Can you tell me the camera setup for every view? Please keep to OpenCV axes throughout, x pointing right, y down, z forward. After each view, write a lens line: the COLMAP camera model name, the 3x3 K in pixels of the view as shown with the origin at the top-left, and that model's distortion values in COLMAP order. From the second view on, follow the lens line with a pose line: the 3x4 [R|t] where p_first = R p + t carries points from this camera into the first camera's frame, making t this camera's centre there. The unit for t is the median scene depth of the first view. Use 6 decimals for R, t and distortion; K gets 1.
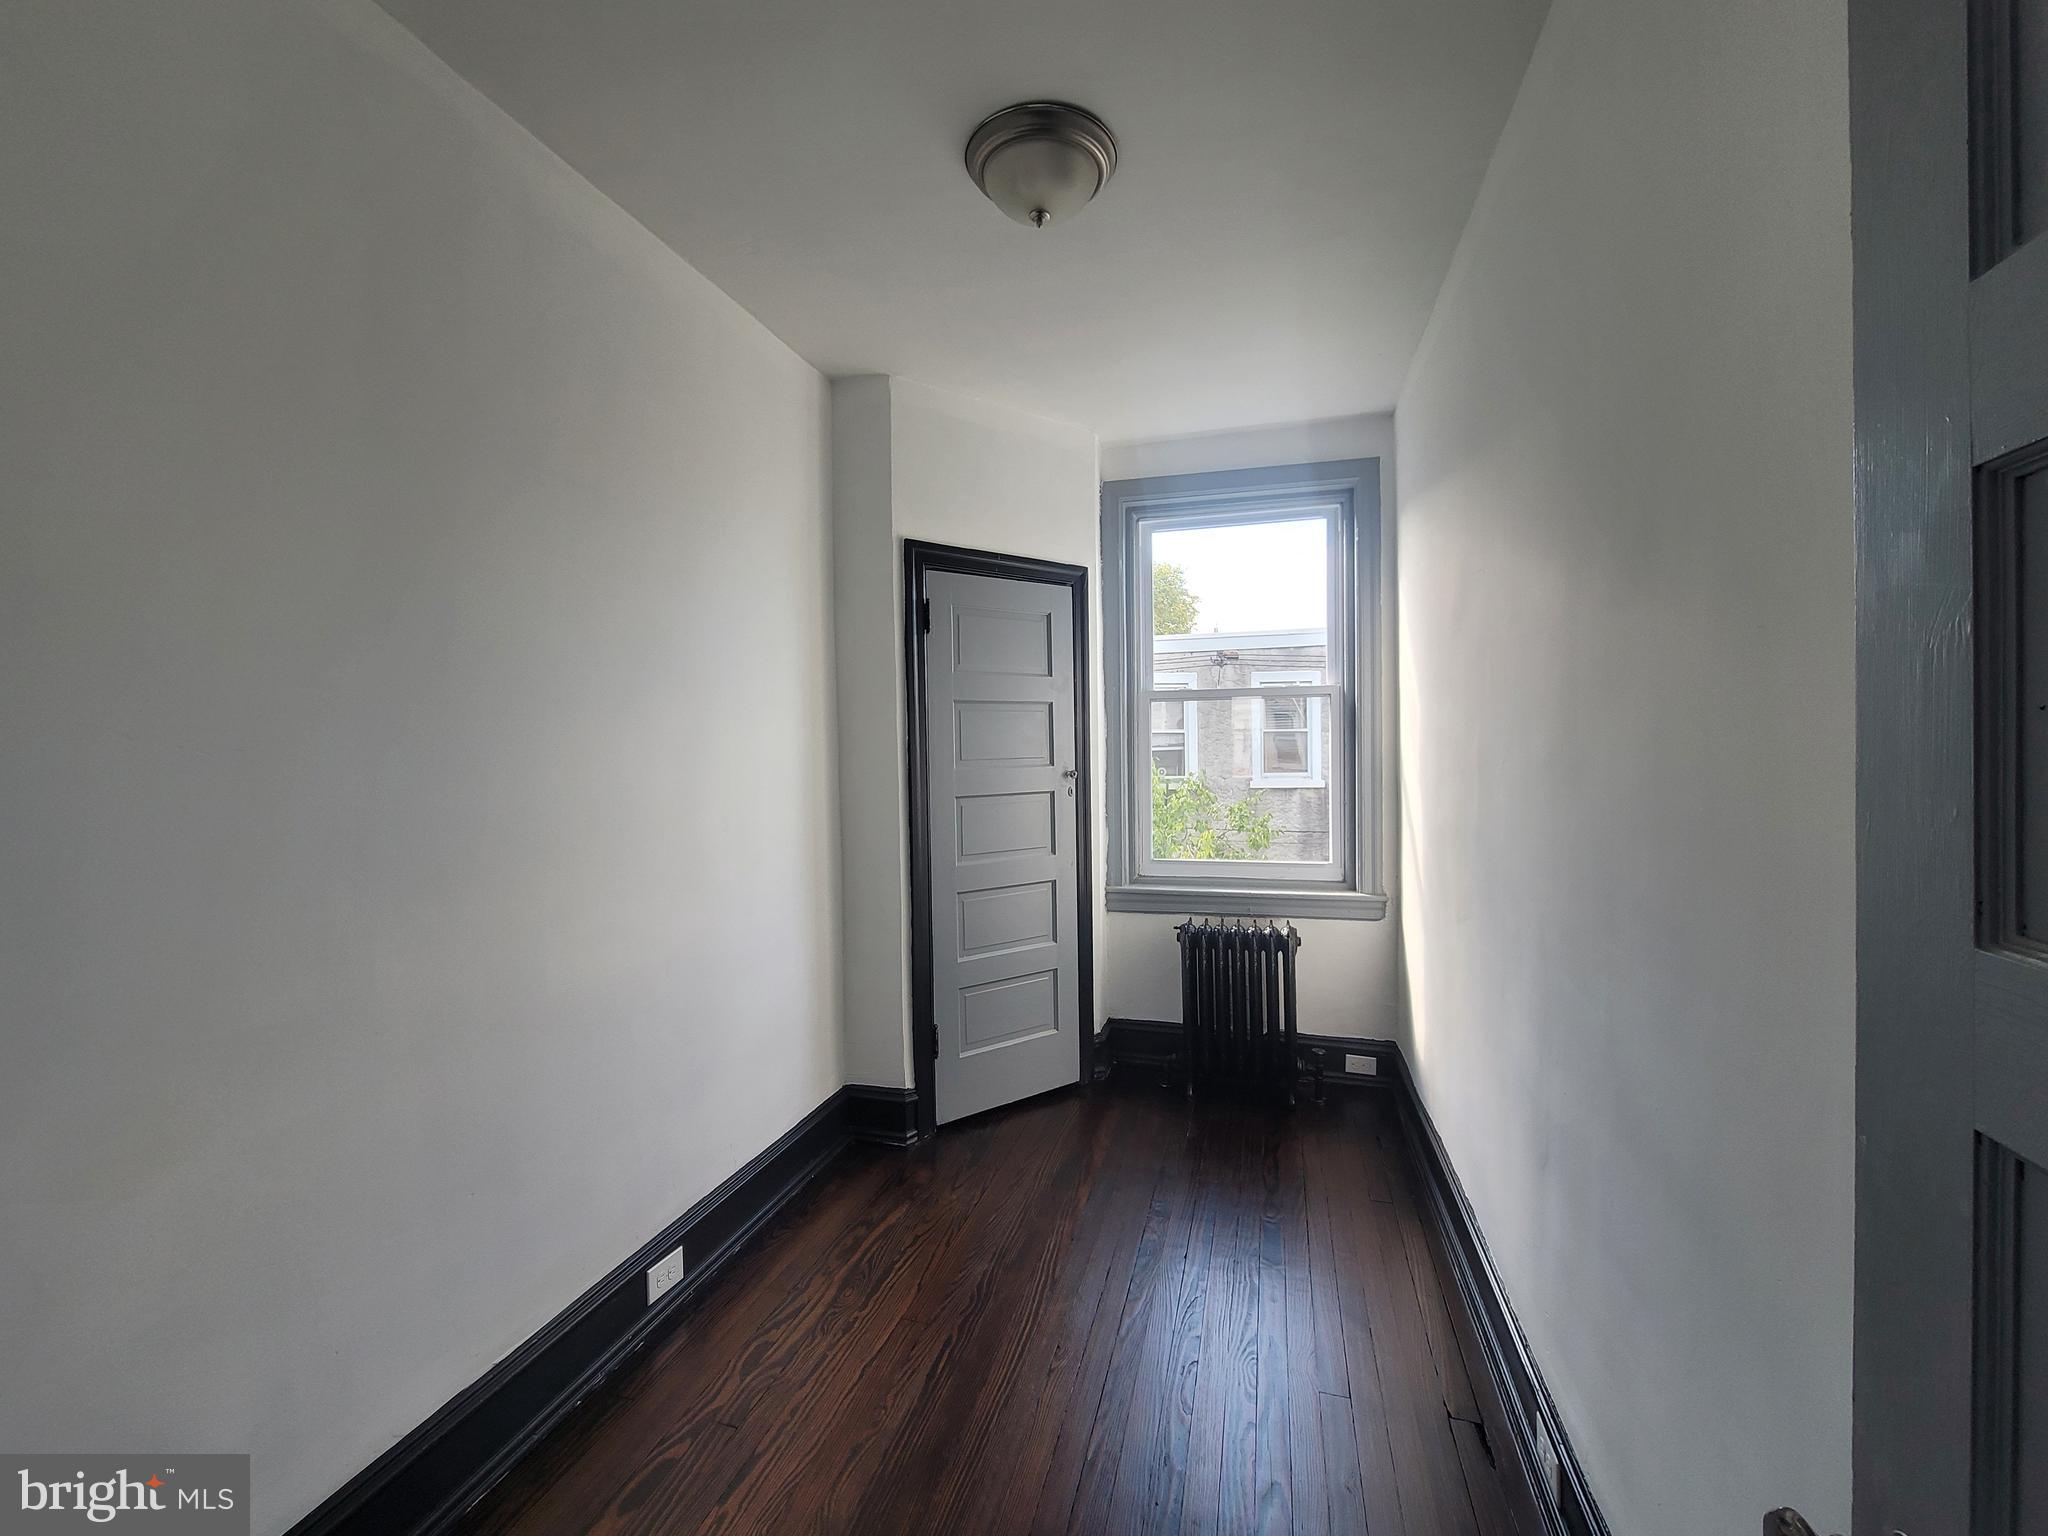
lens RADIAL K [[846.3, 0, 1024.0], [0, 846.3, 768.0], [0, 0, 1]] dist [-0.000123, -0.000027]
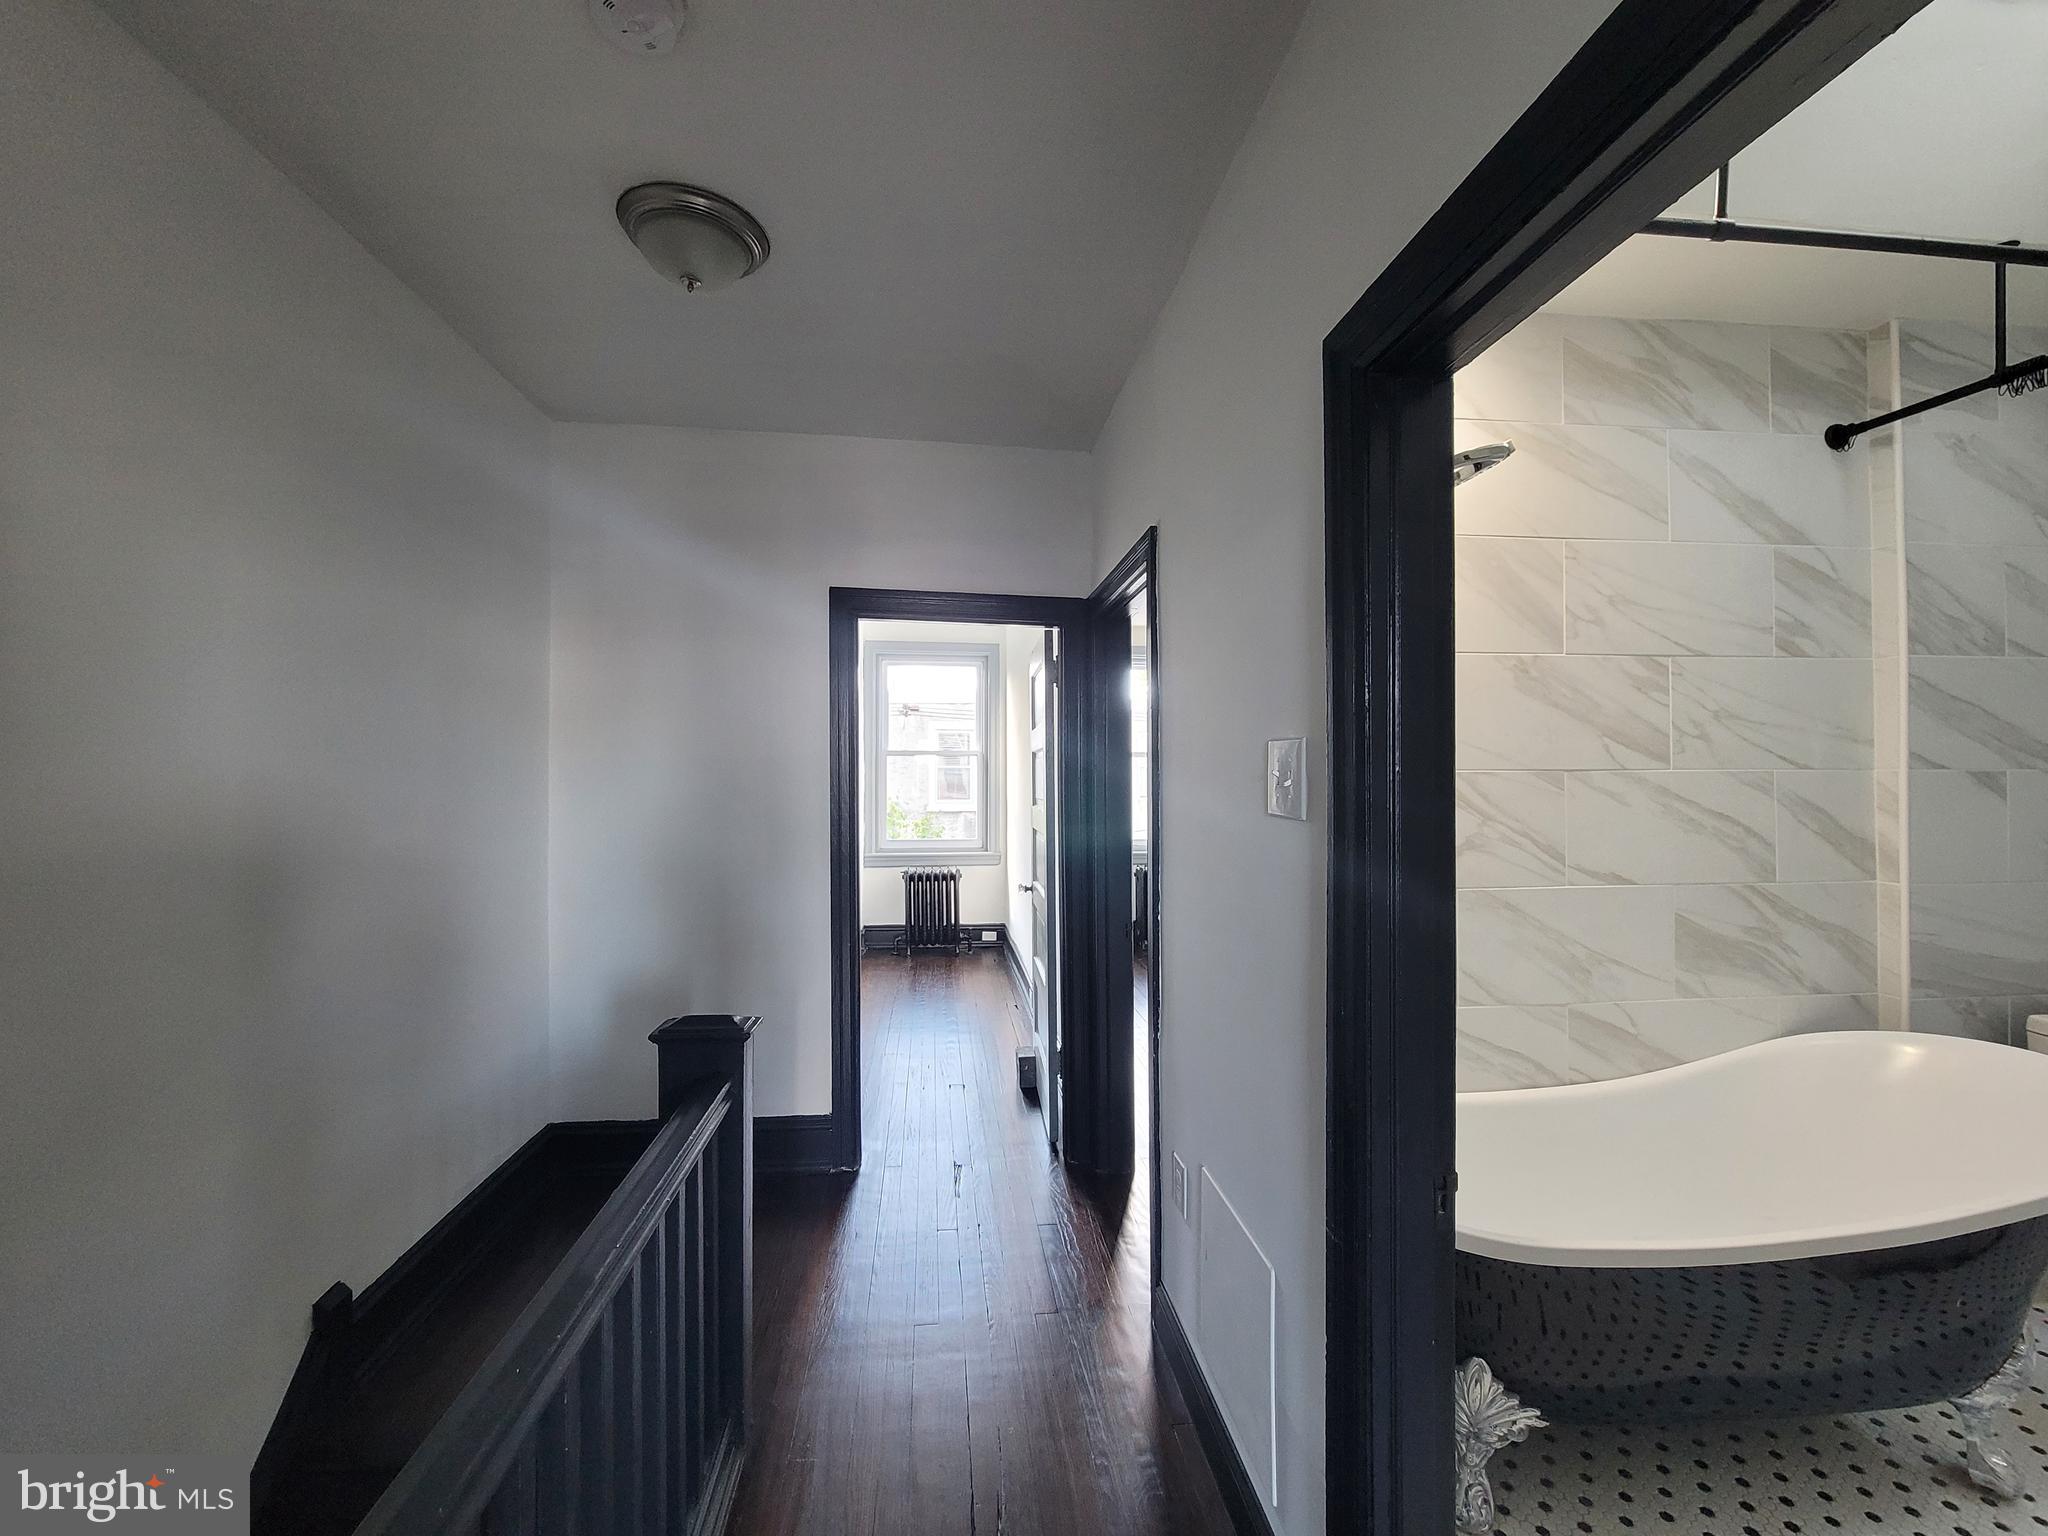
lens RADIAL K [[846.3, 0, 1024.0], [0, 846.3, 768.0], [0, 0, 1]] dist [-0.000123, -0.000027]
pose [[0.927230, 0.019507, 0.373984, -0.293843], [-0.005880, 0.999278, -0.037542, 0.016922], [-0.374446, 0.032611, 0.926675, -0.929960]]
